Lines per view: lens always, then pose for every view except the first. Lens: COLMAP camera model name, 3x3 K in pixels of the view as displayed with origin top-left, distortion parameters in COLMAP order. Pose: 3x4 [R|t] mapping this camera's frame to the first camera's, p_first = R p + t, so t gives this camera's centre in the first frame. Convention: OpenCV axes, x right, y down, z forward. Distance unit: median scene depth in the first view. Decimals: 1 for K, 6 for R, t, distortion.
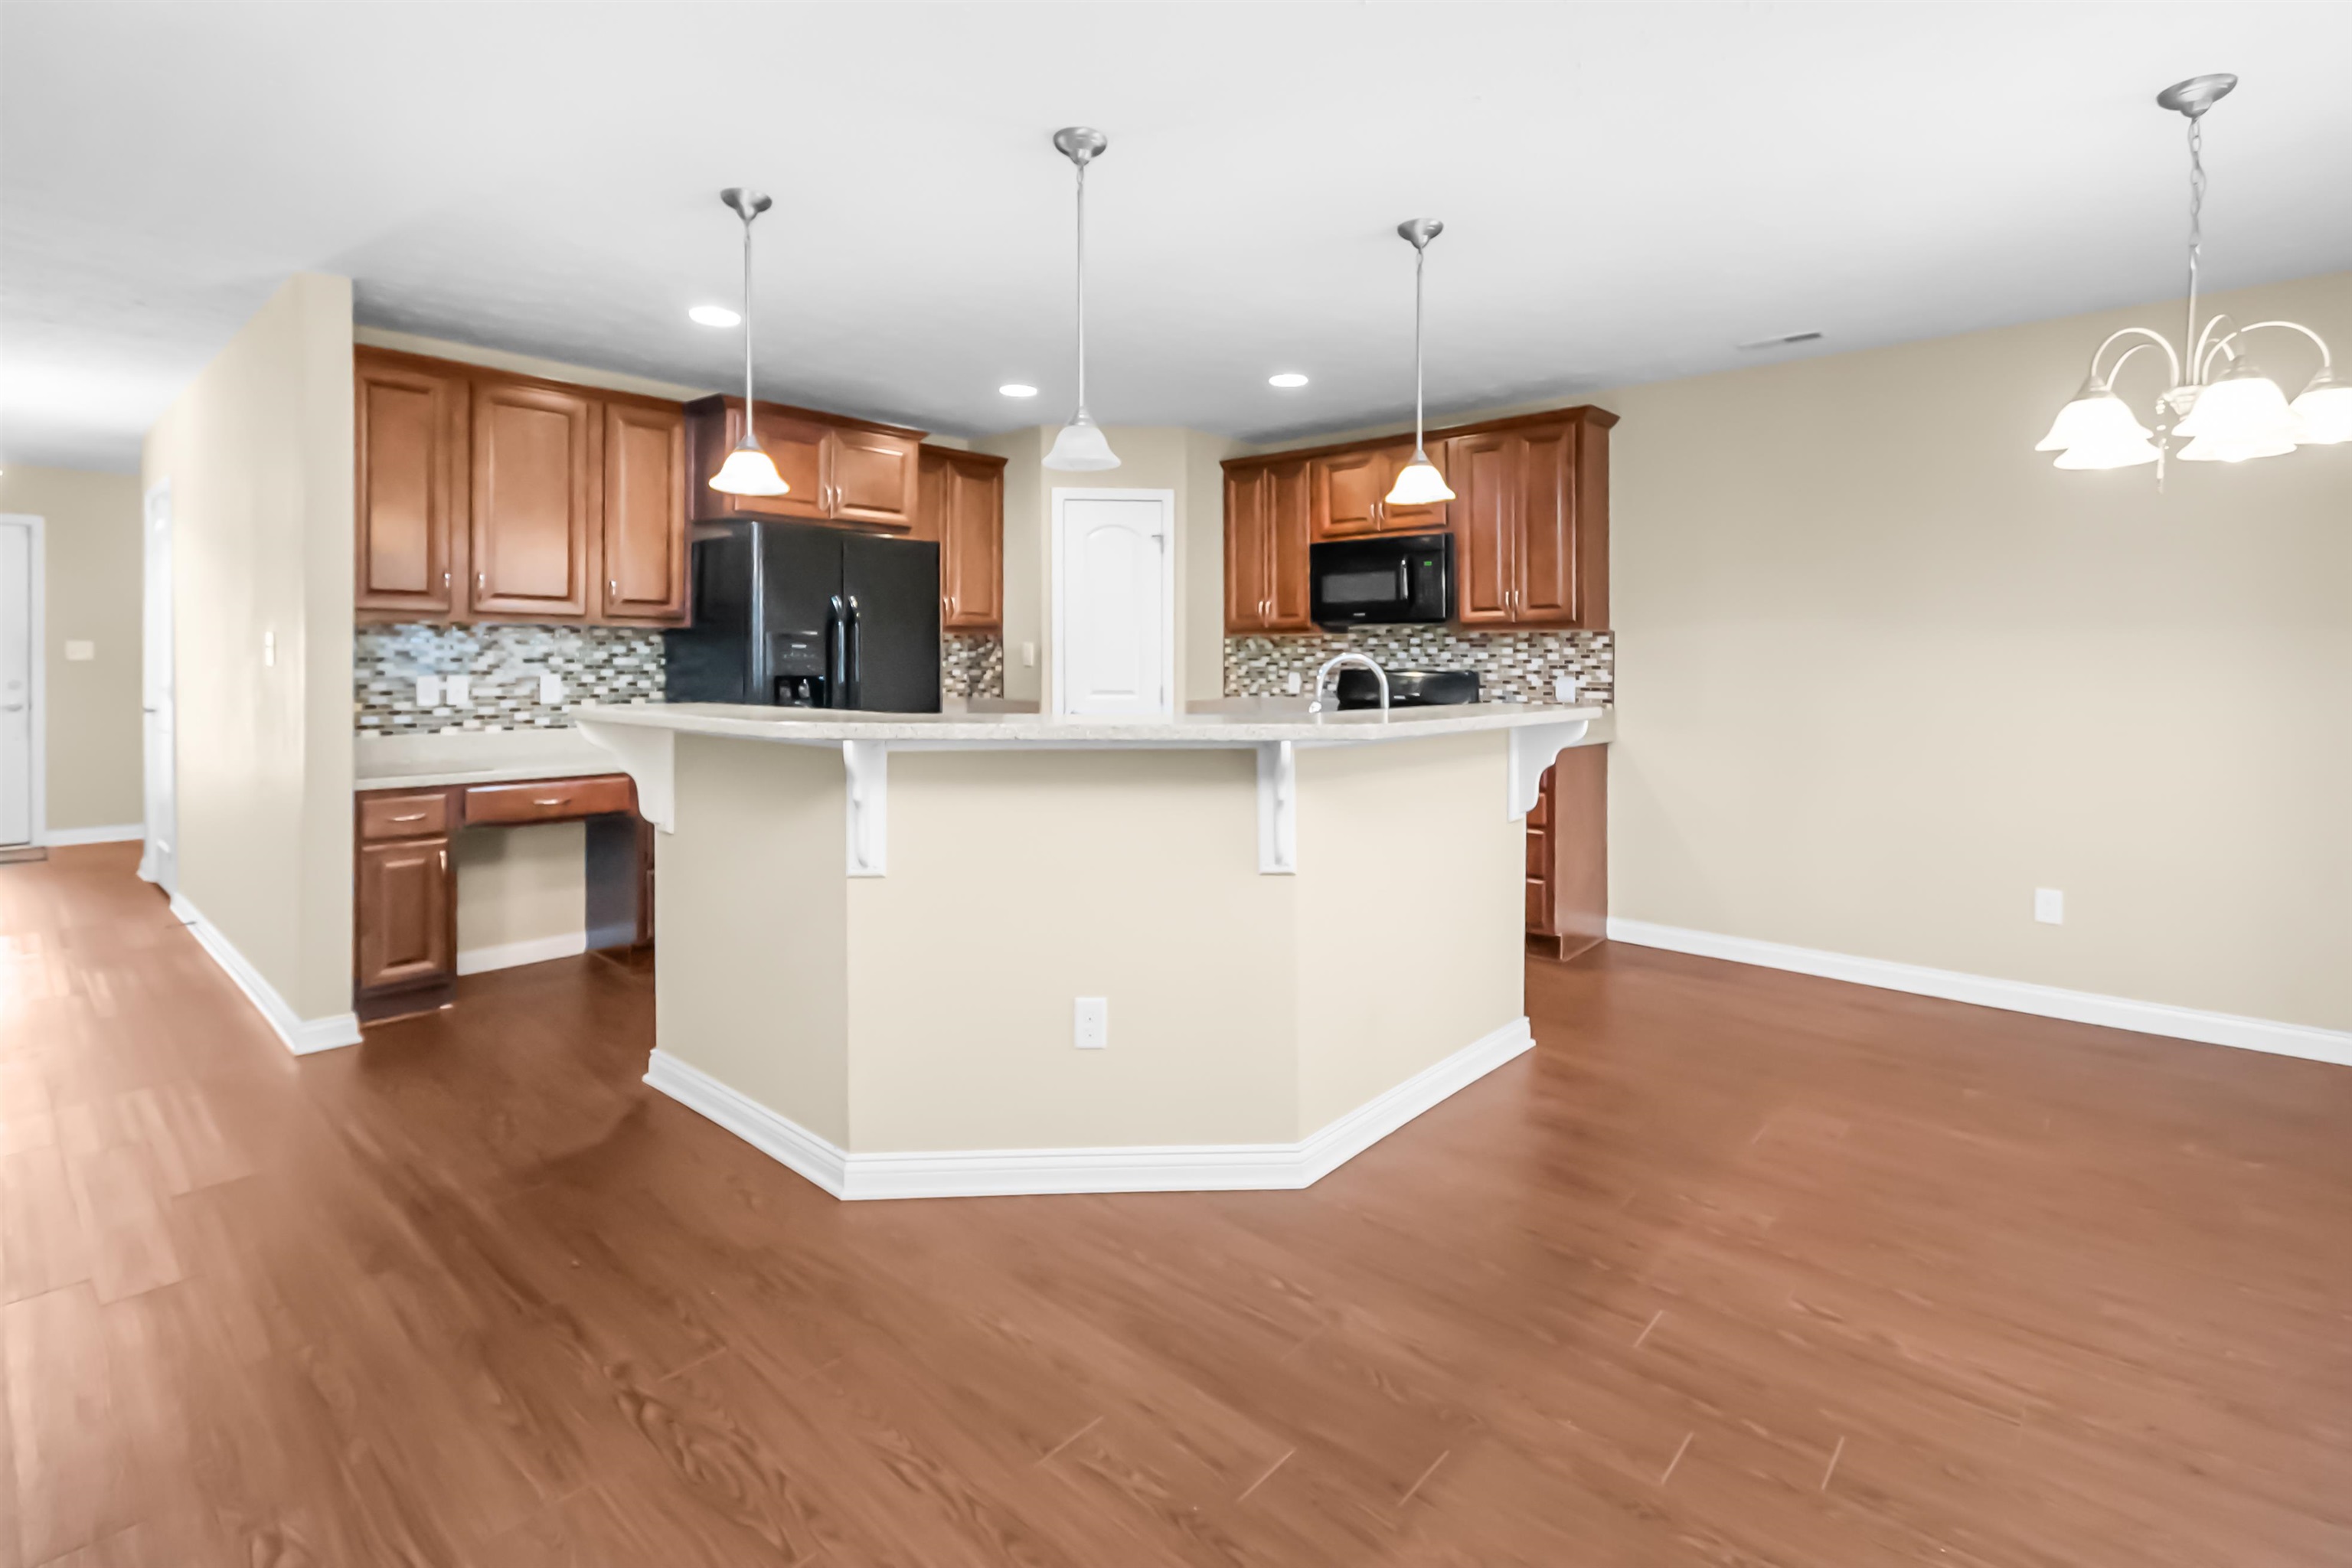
lens RADIAL K [[1081.3, 0, 1201.1], [0, 1081.3, 667.6], [0, 0, 1]] dist [0.002006, -0.001508]
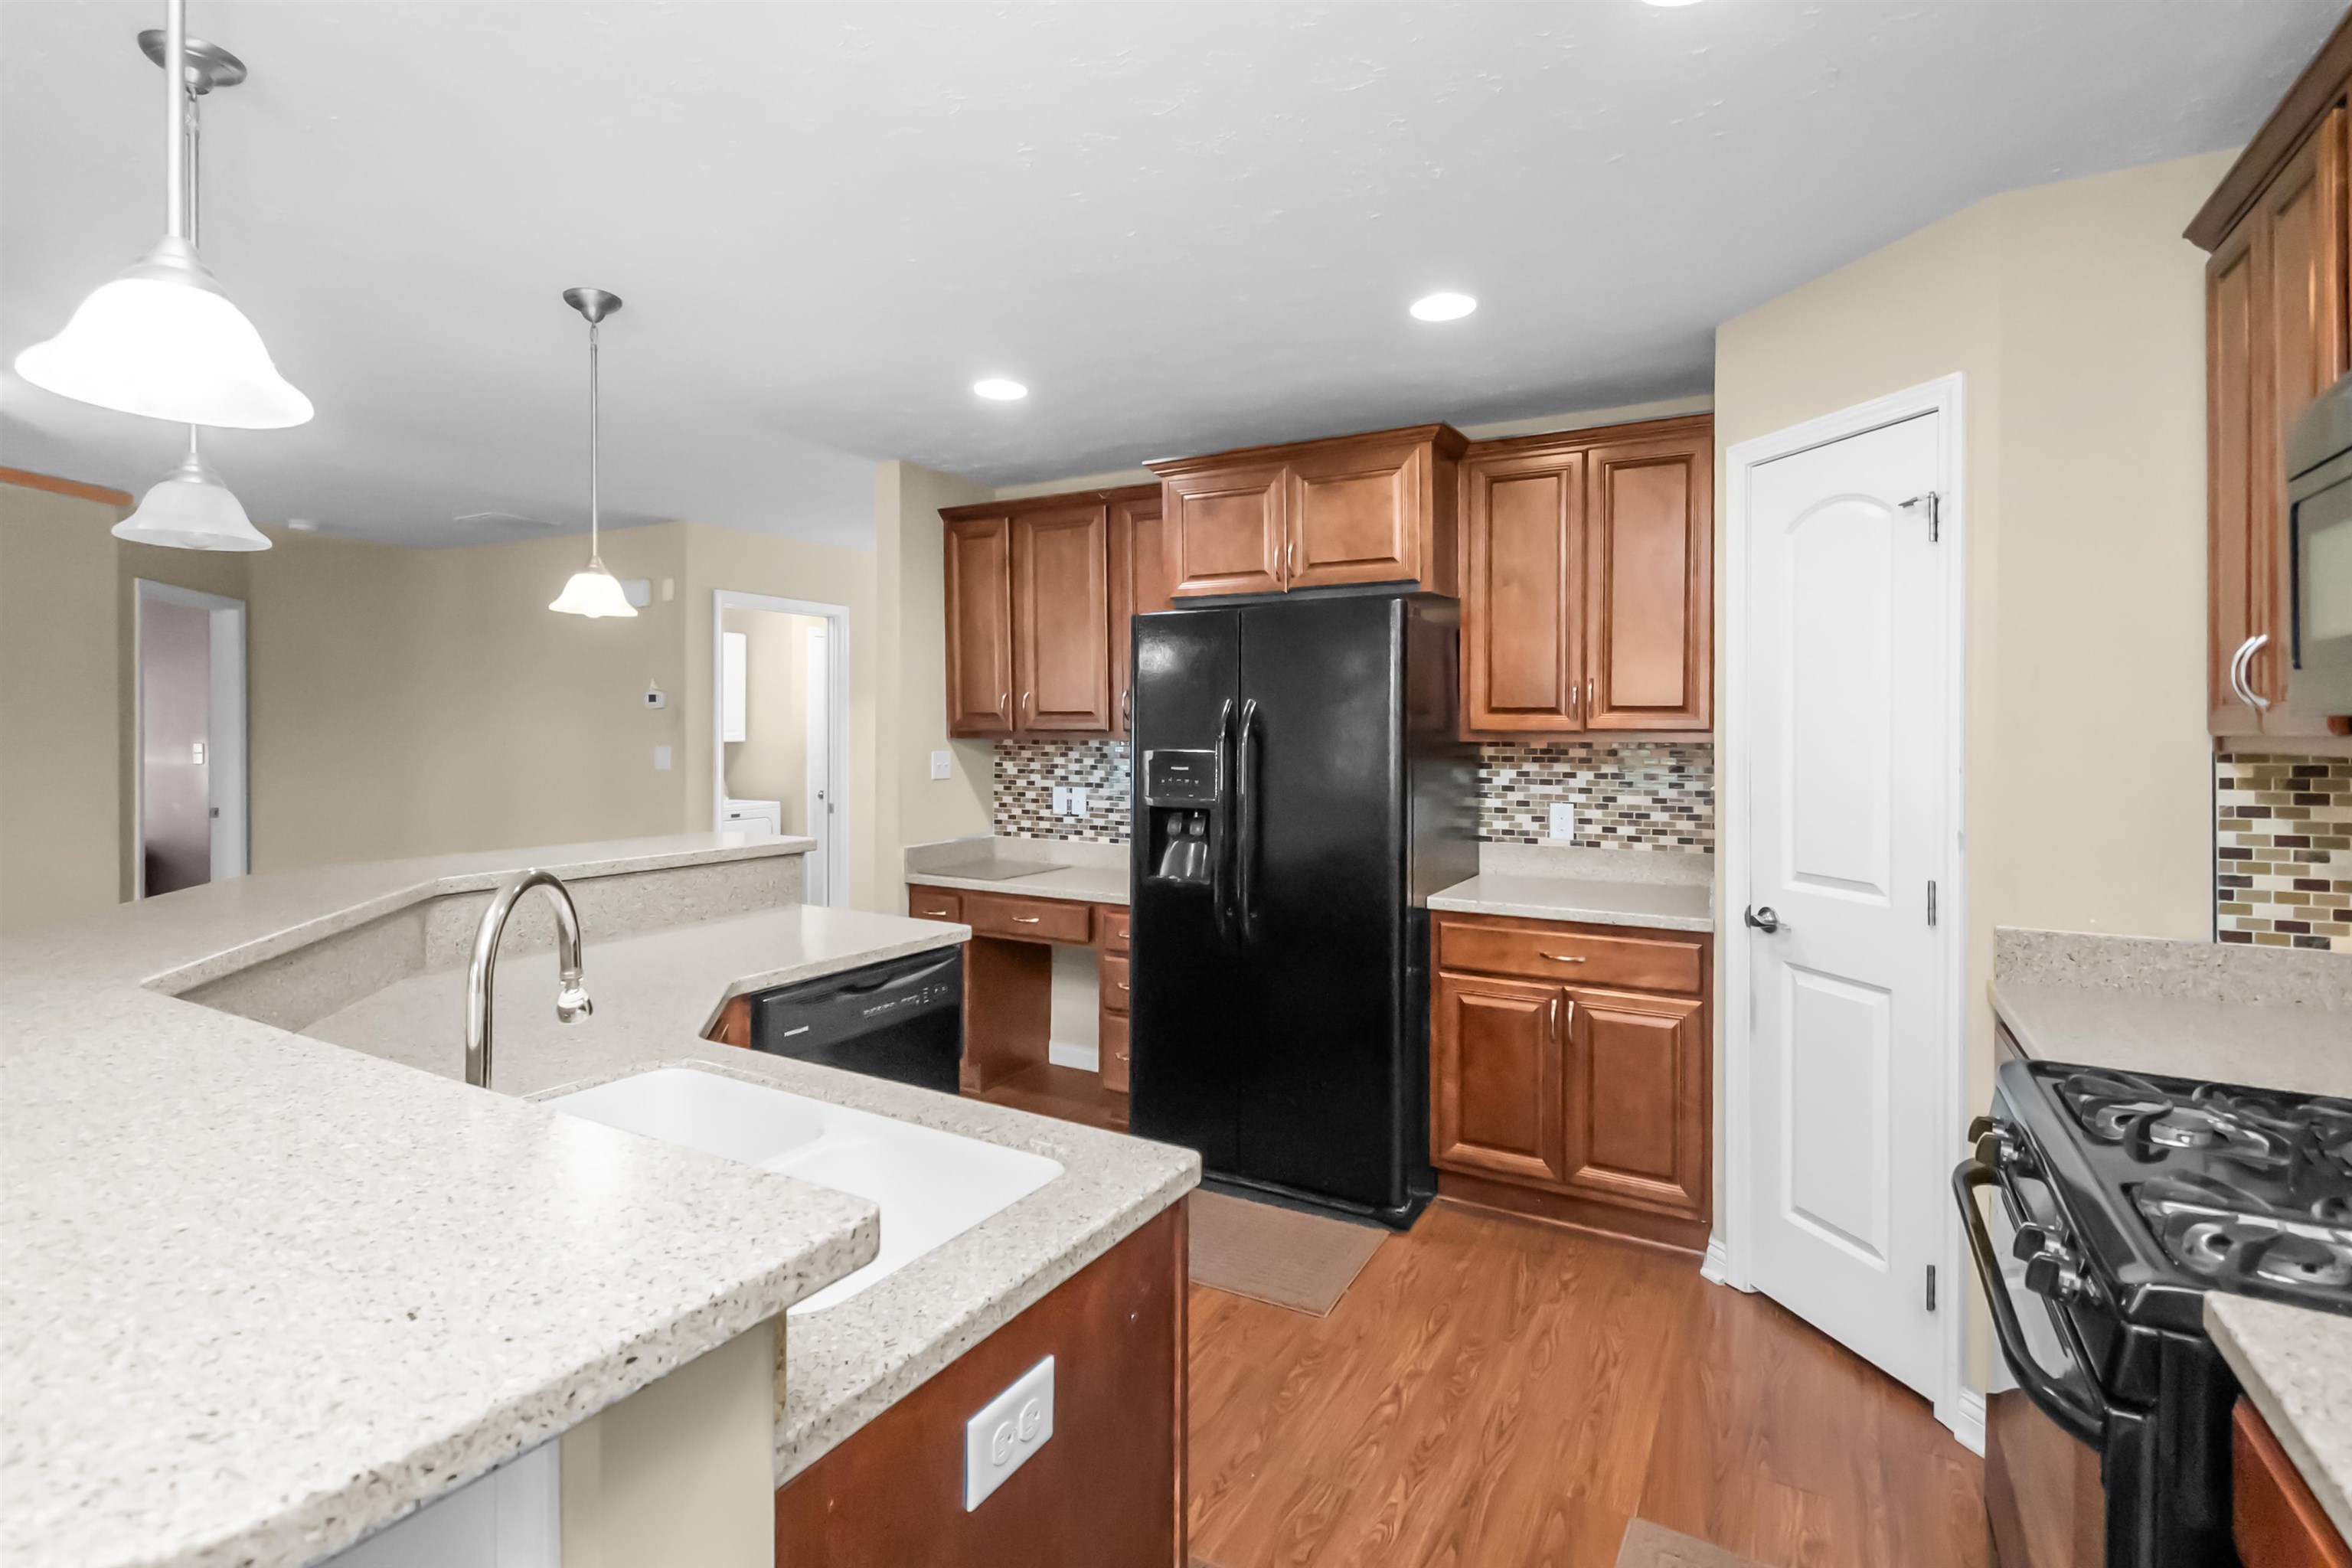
lens RADIAL K [[1081.3, 0, 1249.5], [0, 1081.3, 727.9], [0, 0, 1]] dist [0.002006, -0.001508]
pose [[0.230361, -0.004069, -0.973097, 0.373190], [-0.009767, 0.999931, -0.006493, -0.043761], [0.973056, 0.011000, 0.230306, 0.868321]]
